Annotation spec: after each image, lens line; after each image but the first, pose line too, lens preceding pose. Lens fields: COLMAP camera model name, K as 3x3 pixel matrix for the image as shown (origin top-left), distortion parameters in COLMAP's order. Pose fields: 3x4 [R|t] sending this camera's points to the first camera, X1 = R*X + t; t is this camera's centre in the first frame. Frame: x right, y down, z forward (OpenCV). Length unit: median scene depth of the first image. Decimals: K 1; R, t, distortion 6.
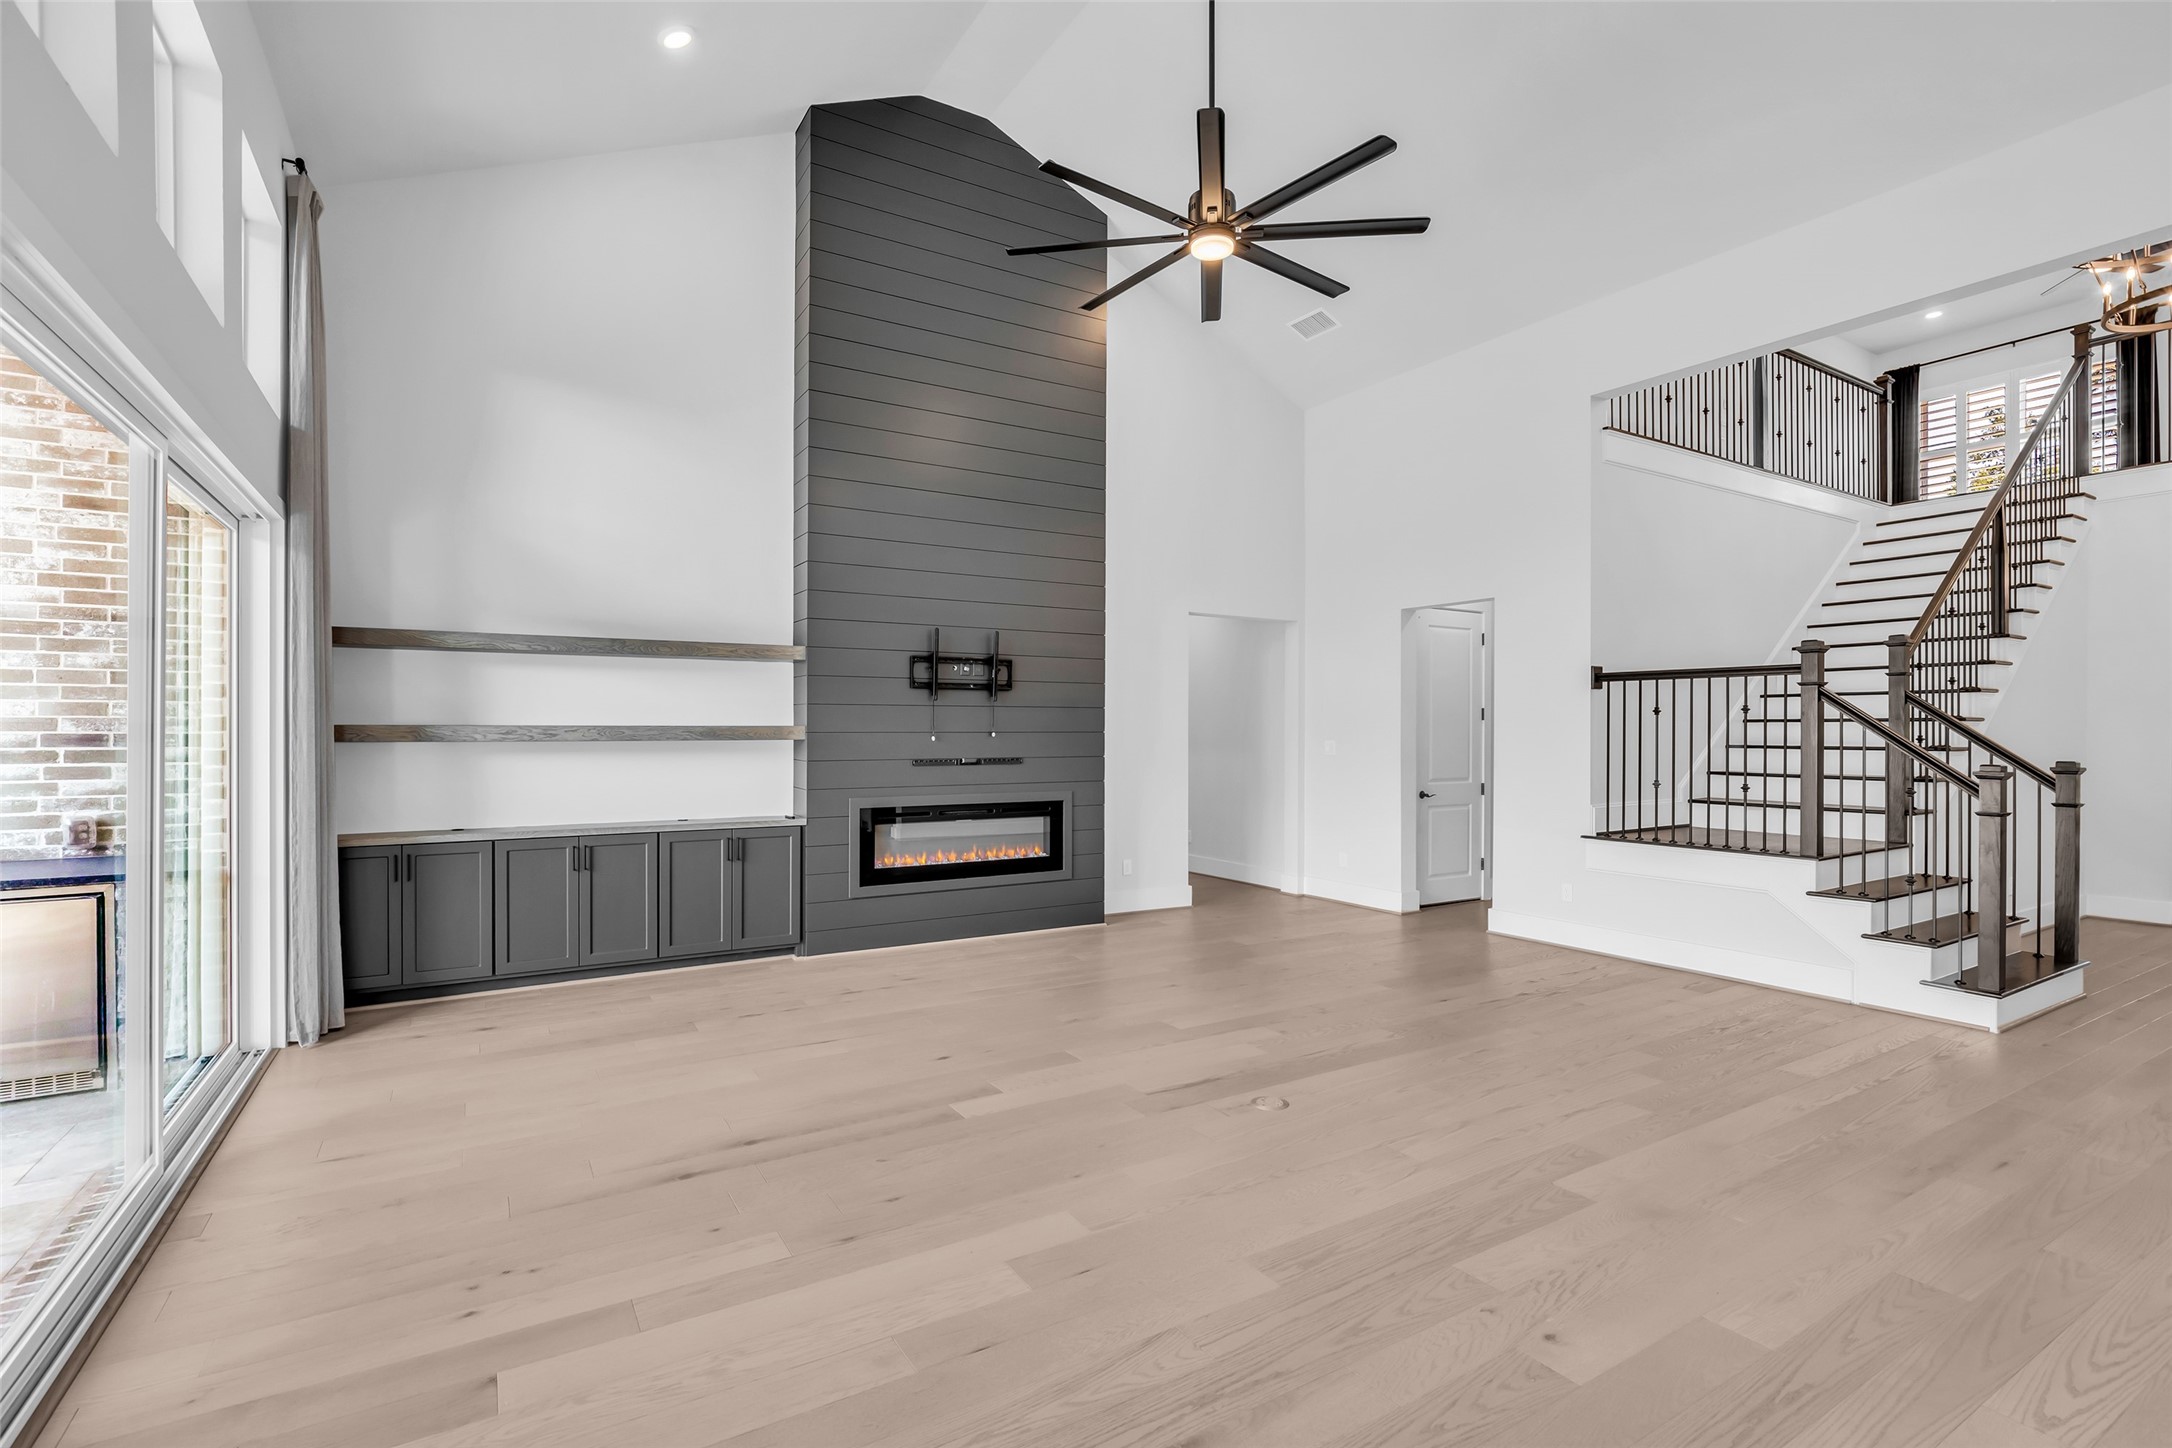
lens RADIAL K [[994.7, 0, 1081.3], [0, 994.7, 724.2], [0, 0, 1]] dist [-0.006121, 0.002370]
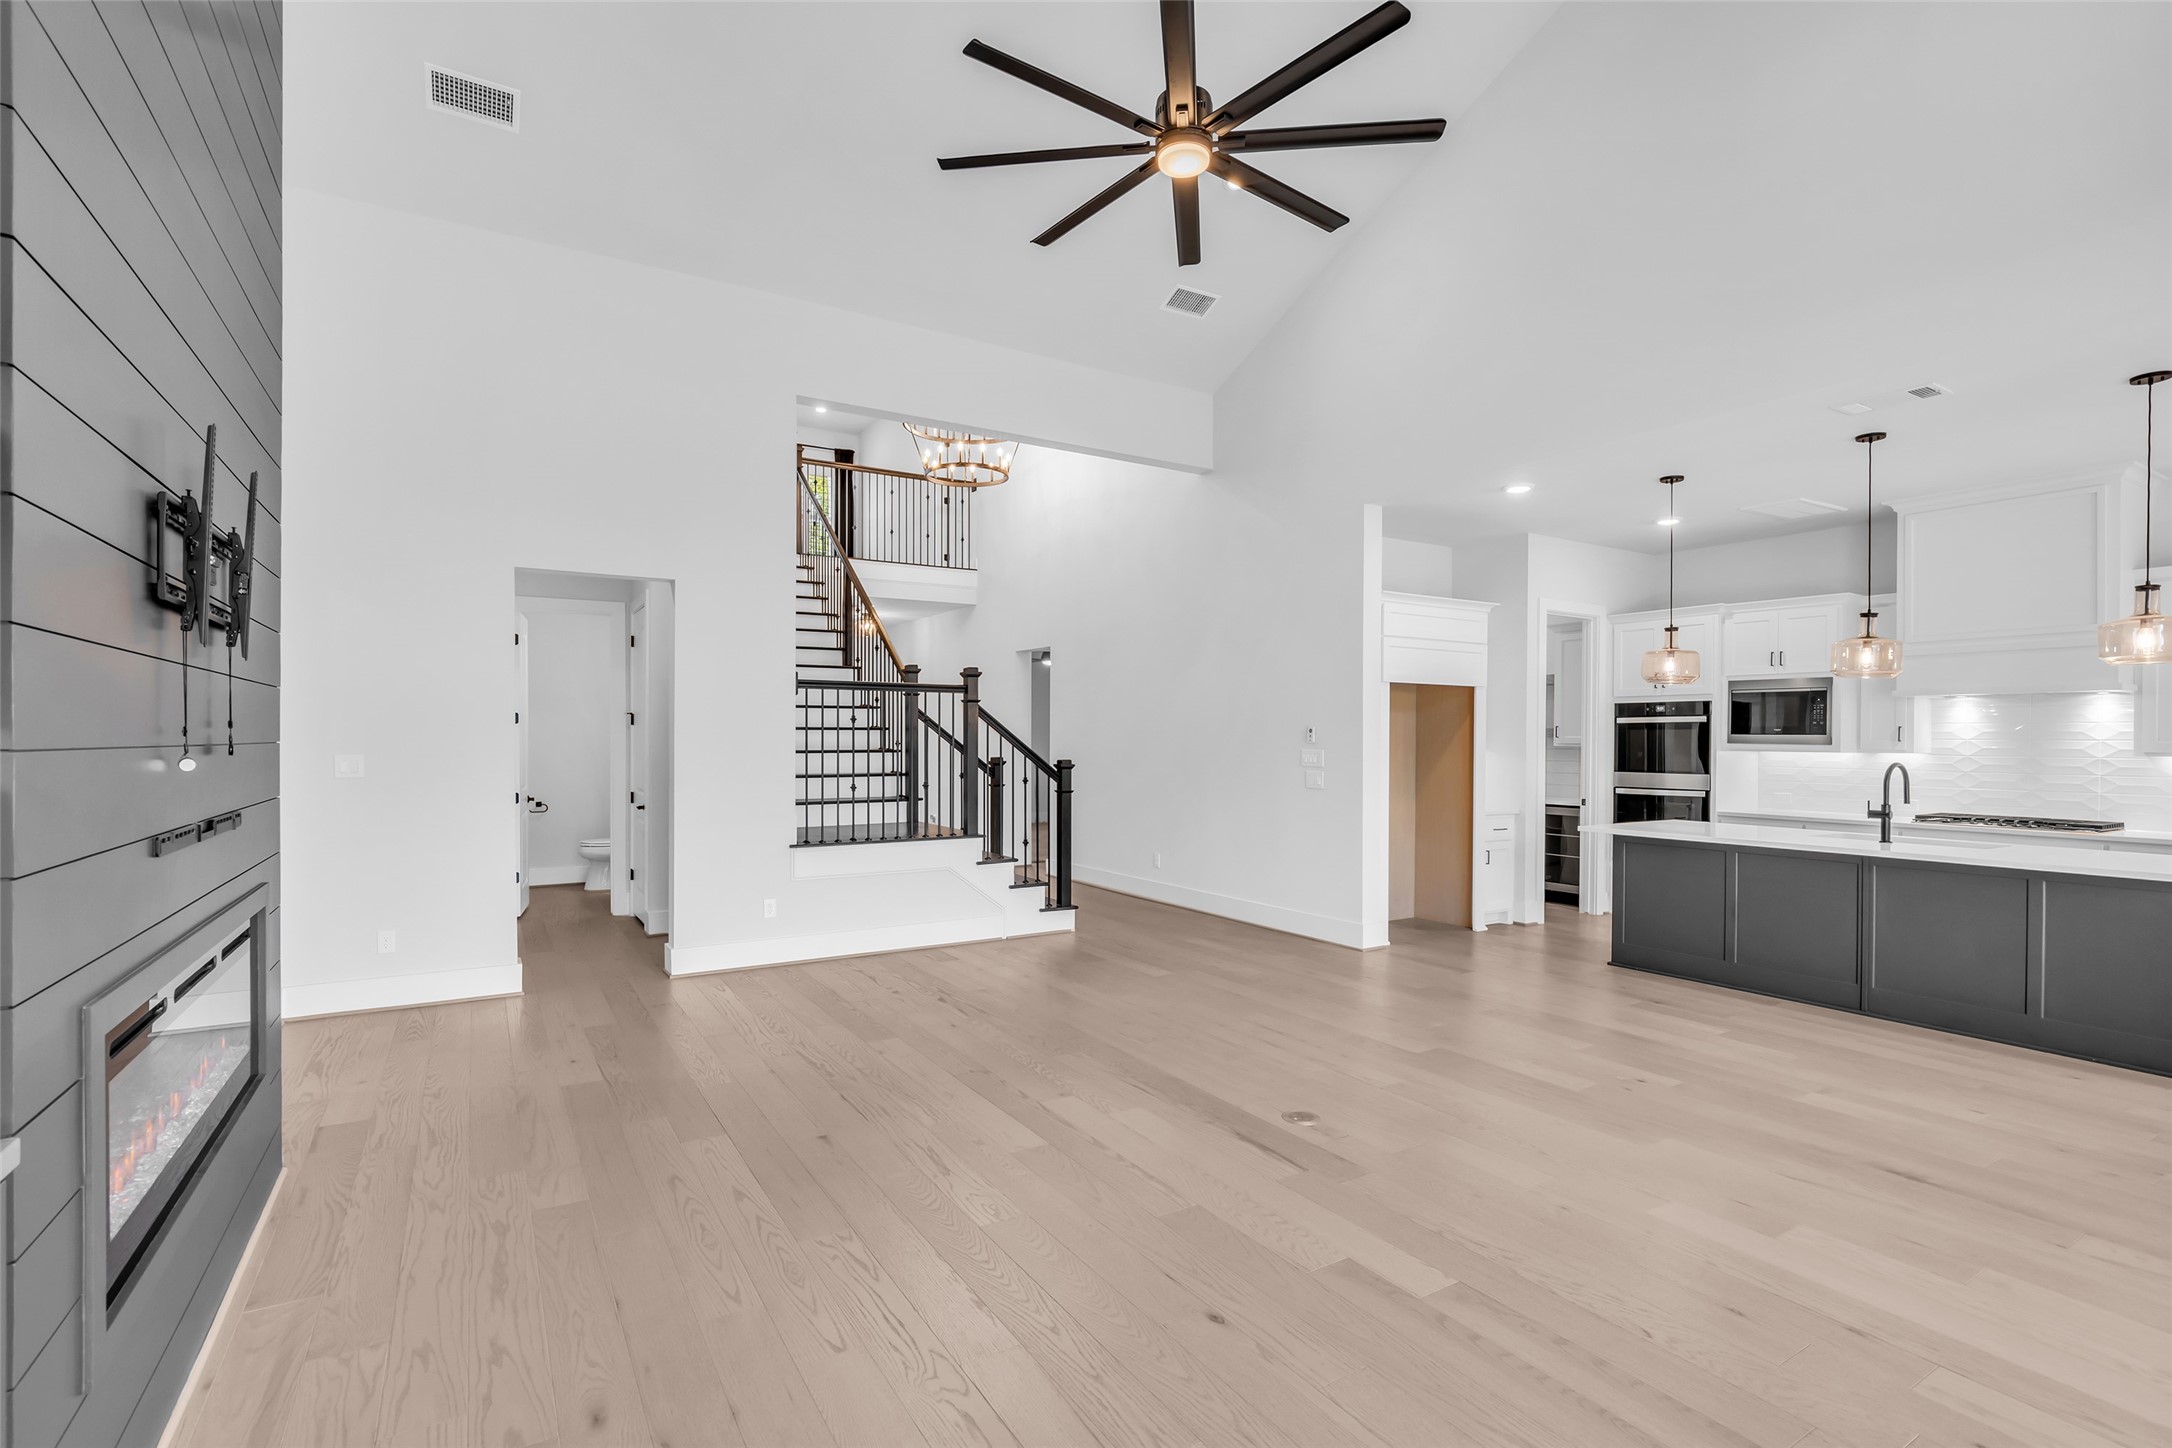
lens RADIAL K [[994.7, 0, 1079.8], [0, 994.7, 741.2], [0, 0, 1]] dist [-0.006121, 0.002370]
pose [[0.003227, -0.006938, 0.999971, -0.556036], [-0.005329, 0.999962, 0.006956, 0.001494], [-0.999981, -0.005352, 0.003190, 0.851222]]
